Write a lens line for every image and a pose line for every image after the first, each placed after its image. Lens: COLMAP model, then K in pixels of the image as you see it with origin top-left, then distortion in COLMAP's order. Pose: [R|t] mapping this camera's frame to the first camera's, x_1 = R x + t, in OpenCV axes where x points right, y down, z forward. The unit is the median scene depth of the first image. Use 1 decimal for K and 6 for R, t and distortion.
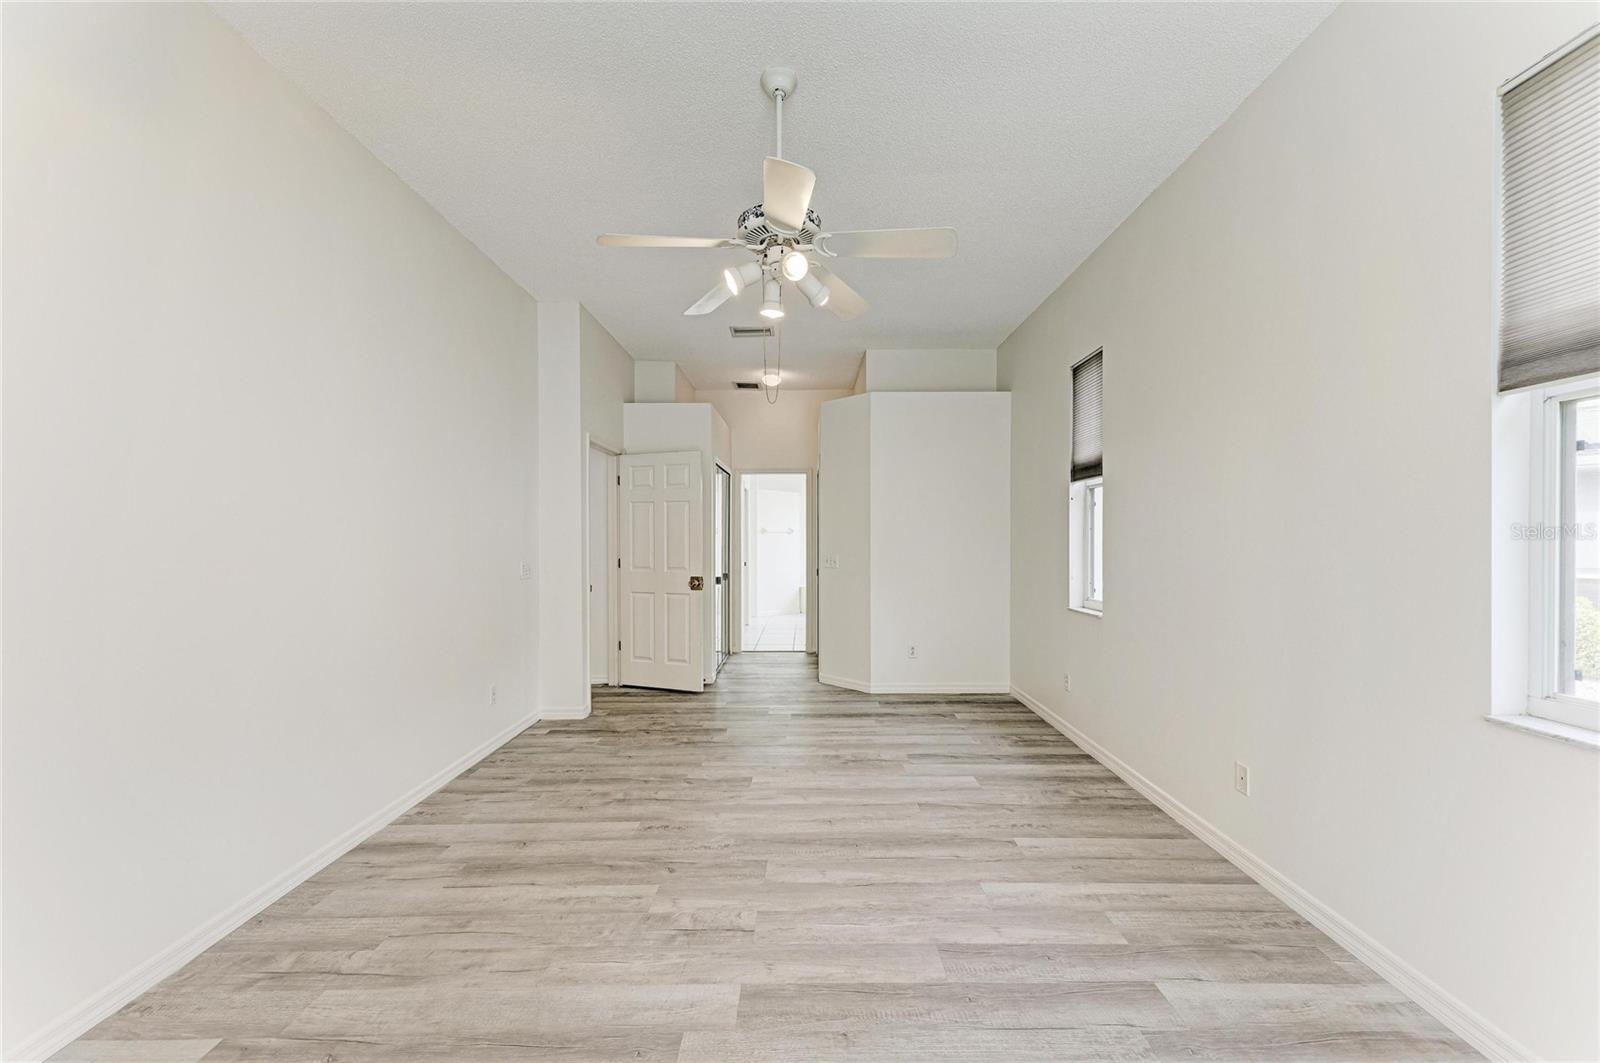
lens RADIAL K [[634.8, 0, 806.7], [0, 634.8, 543.3], [0, 0, 1]] dist [0.015581, -0.000445]
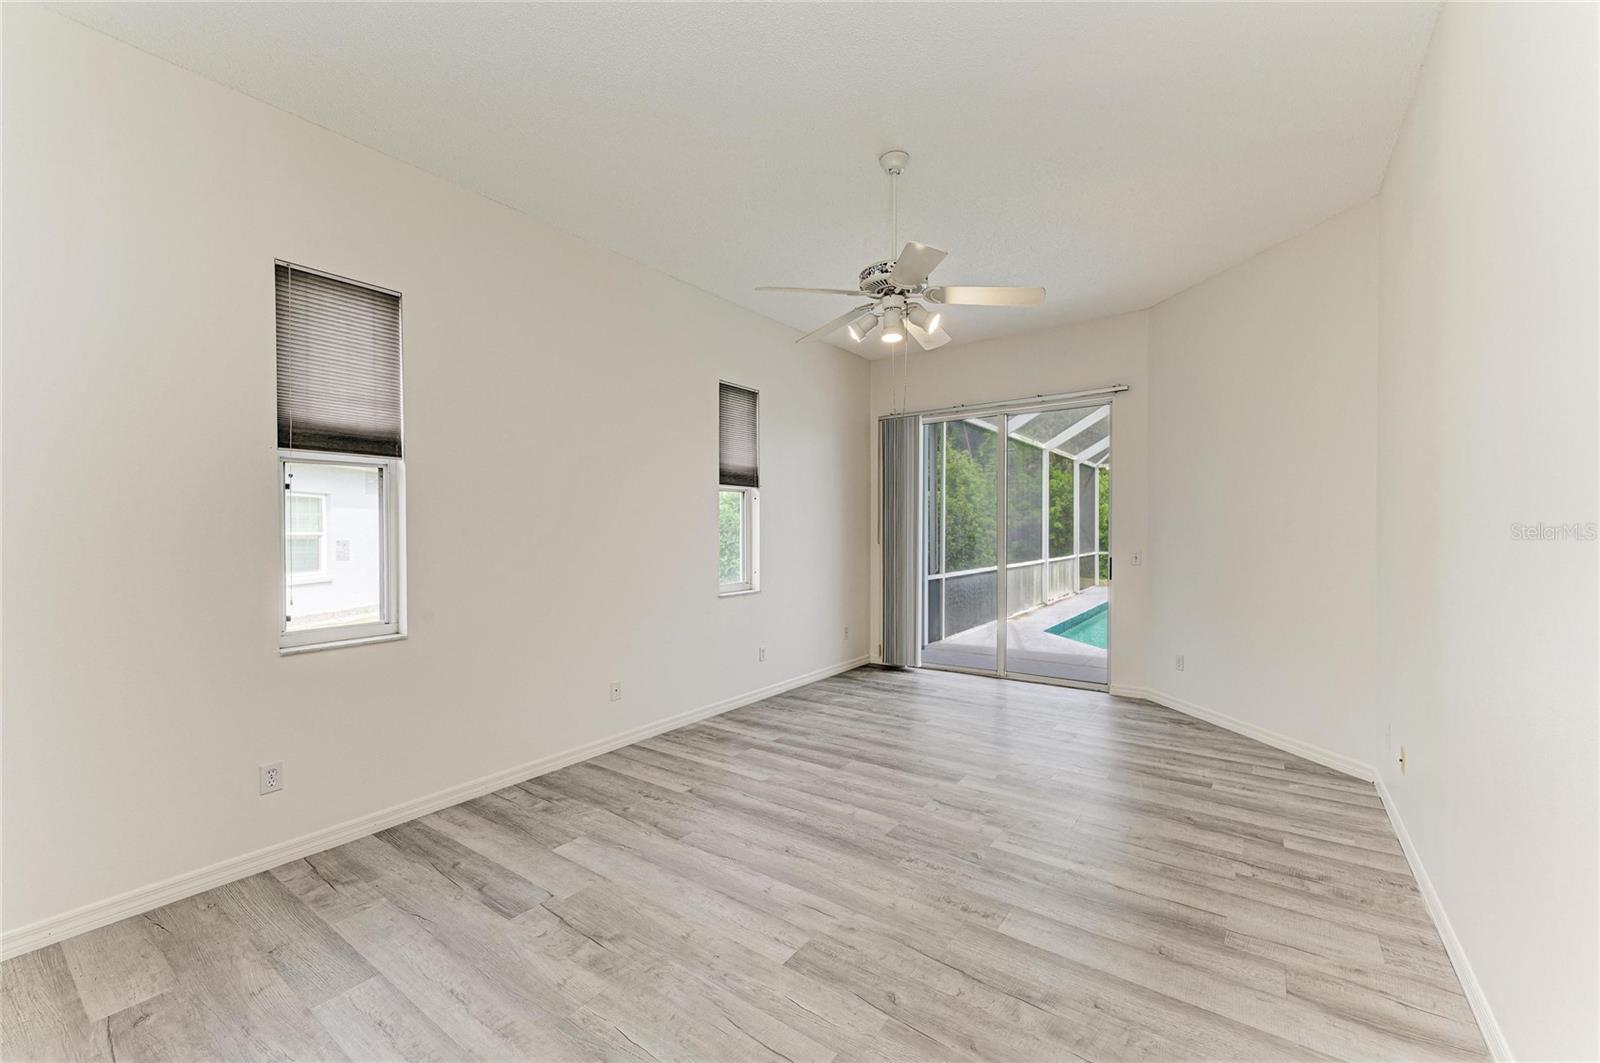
lens RADIAL K [[634.8, 0, 806.7], [0, 634.8, 543.3], [0, 0, 1]] dist [0.015581, -0.000445]
pose [[-0.814531, -0.000600, 0.580120, -0.556202], [0.015035, 0.999642, 0.022144, -0.013927], [-0.579925, 0.026759, -0.814230, 1.878035]]
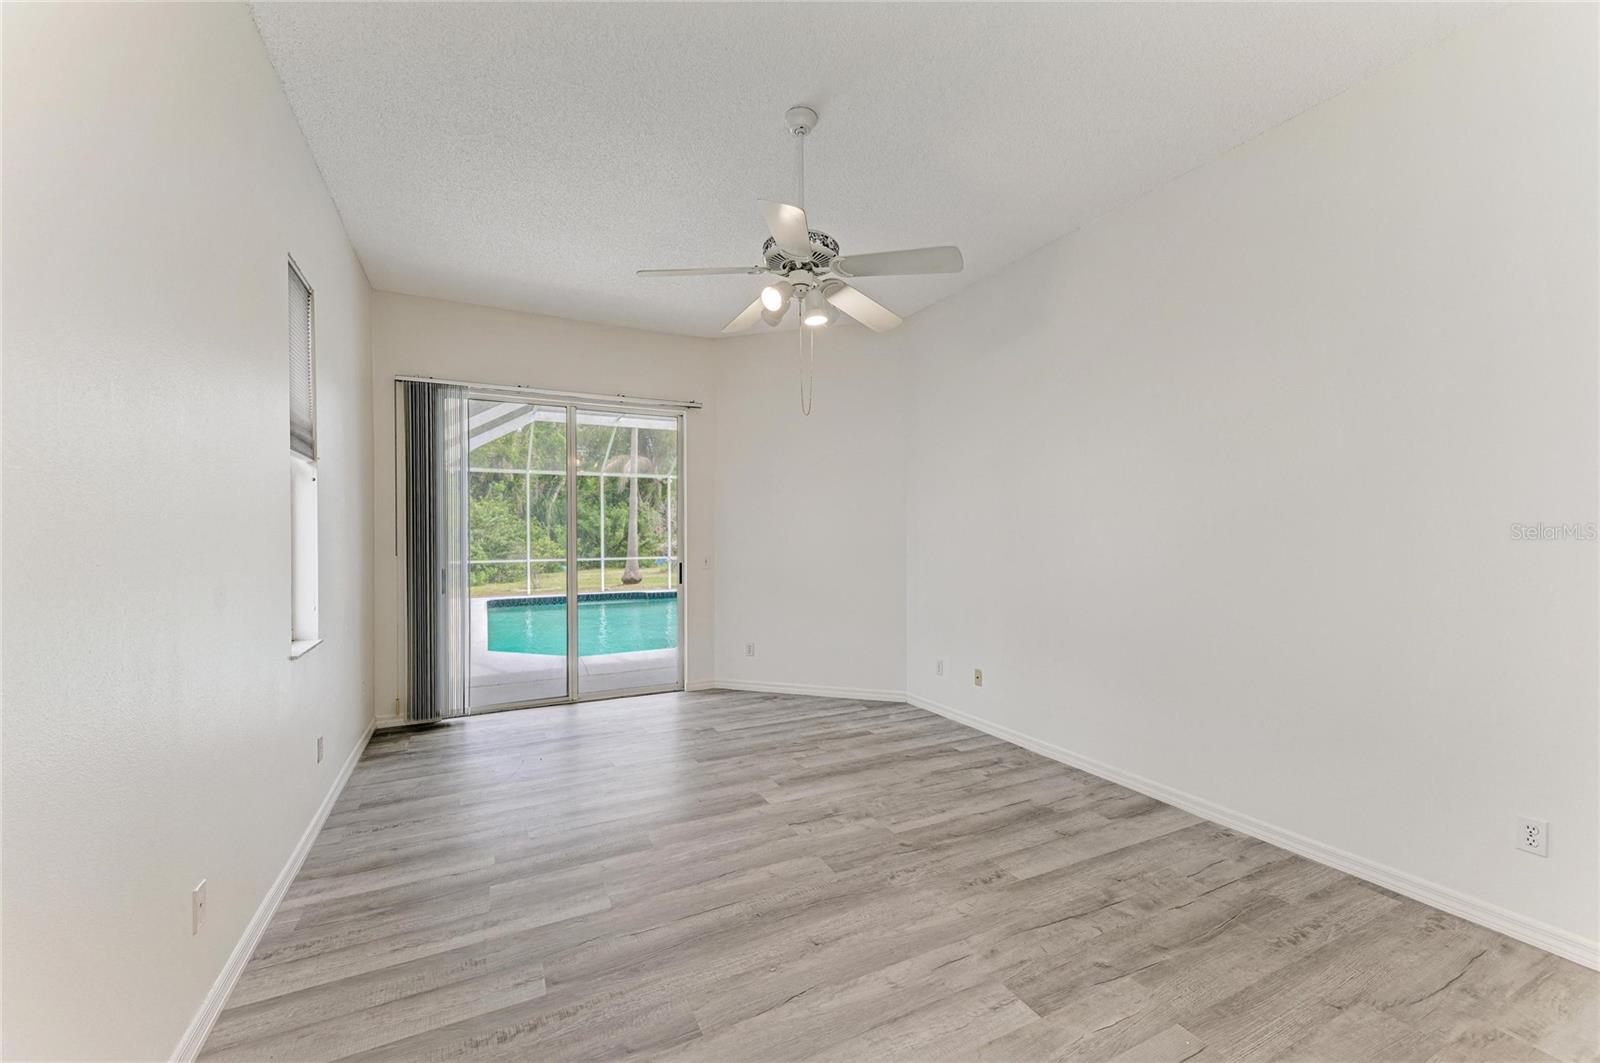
lens RADIAL K [[634.8, 0, 806.7], [0, 634.8, 543.3], [0, 0, 1]] dist [0.015581, -0.000445]
pose [[-0.892461, 0.012821, -0.450942, 0.393053], [0.004200, 0.999789, 0.020115, -0.017952], [0.451105, 0.016058, -0.892327, 1.783529]]
